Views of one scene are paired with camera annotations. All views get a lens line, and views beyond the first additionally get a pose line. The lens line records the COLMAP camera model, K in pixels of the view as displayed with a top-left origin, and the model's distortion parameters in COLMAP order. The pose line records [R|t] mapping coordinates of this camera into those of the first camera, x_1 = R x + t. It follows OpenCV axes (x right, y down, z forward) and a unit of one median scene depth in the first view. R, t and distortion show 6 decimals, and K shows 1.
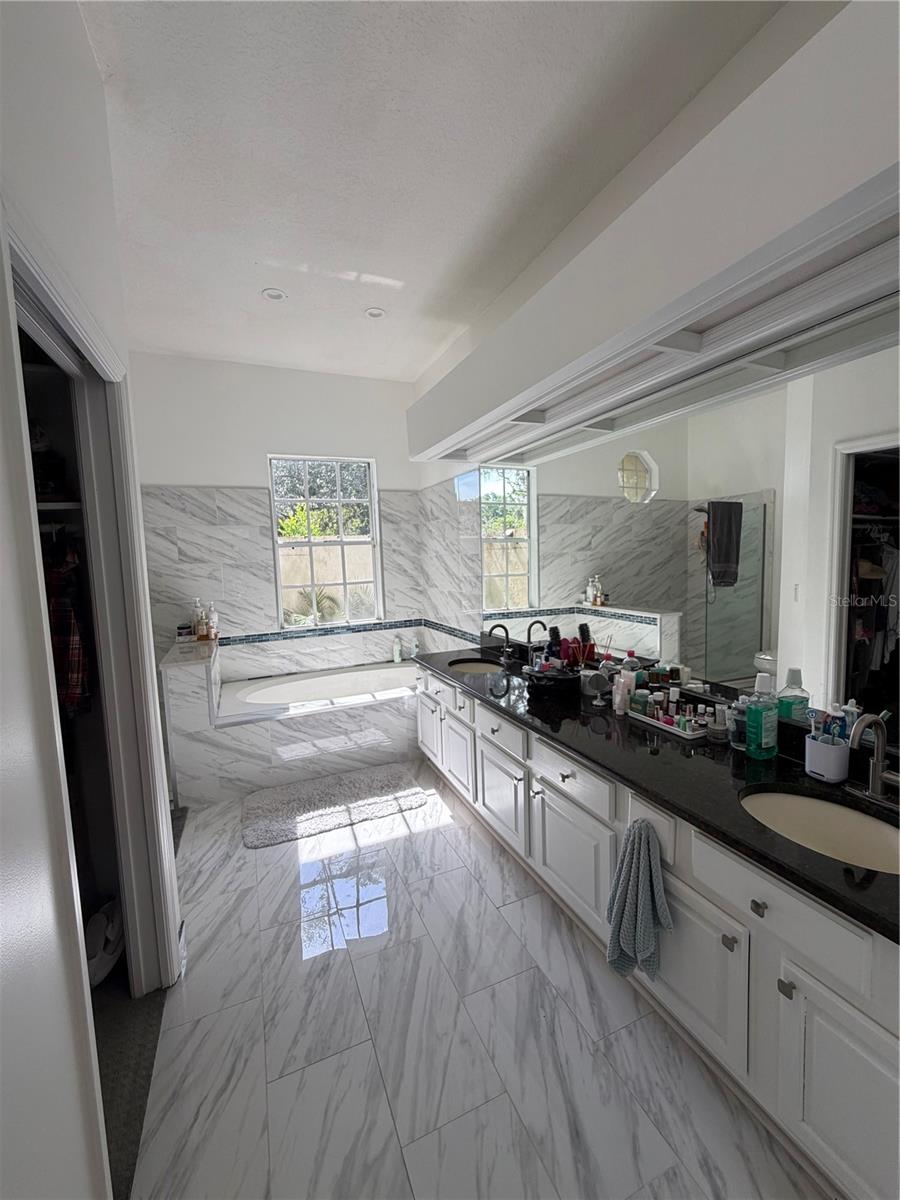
lens RADIAL K [[479.6, 0, 450.2], [0, 479.6, 599.8], [0, 0, 1]] dist [-0.000084, -0.000897]
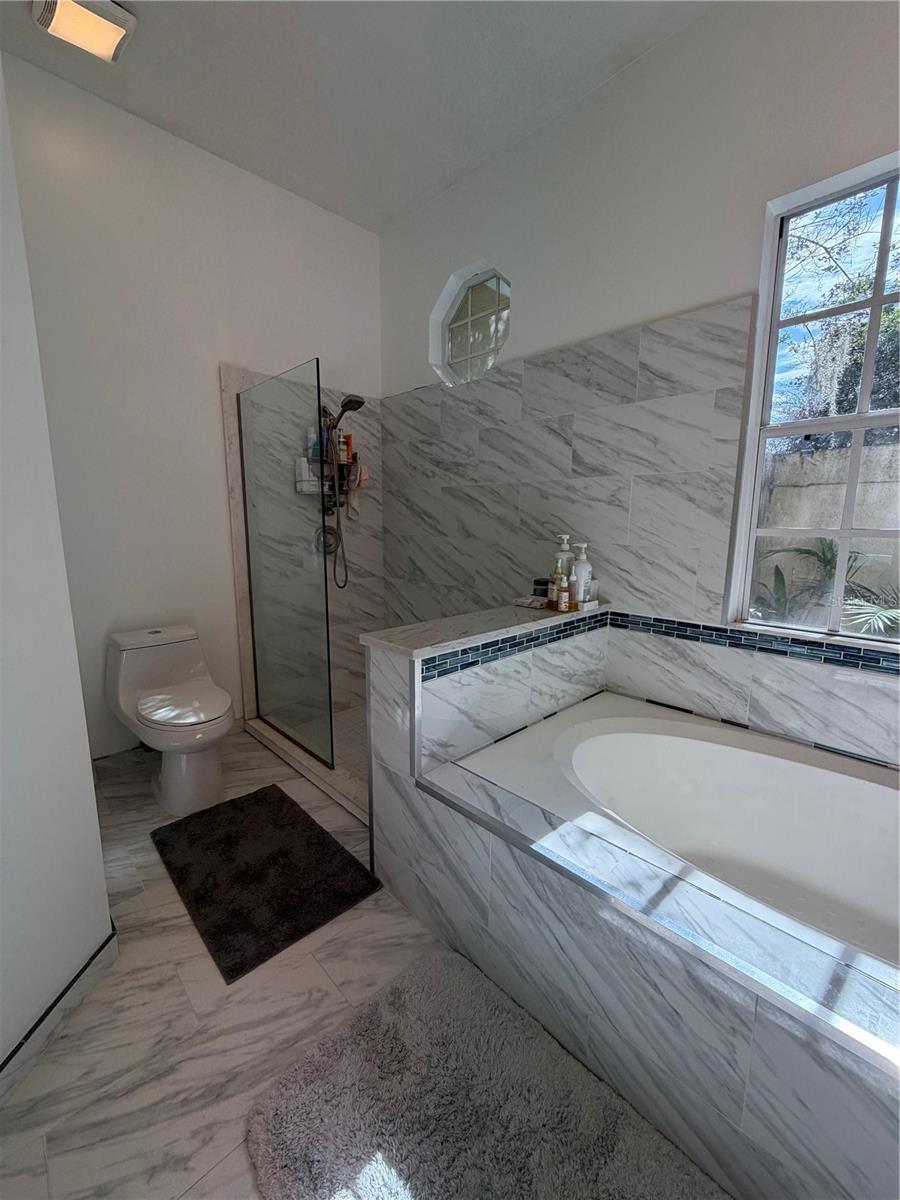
lens RADIAL K [[479.6, 0, 451.0], [0, 479.6, 594.9], [0, 0, 1]] dist [-0.000084, -0.000897]
pose [[0.350100, 0.188227, -0.917606, -0.035508], [-0.096181, 0.981649, 0.164667, -0.014534], [0.931761, 0.030606, 0.361779, 0.631867]]
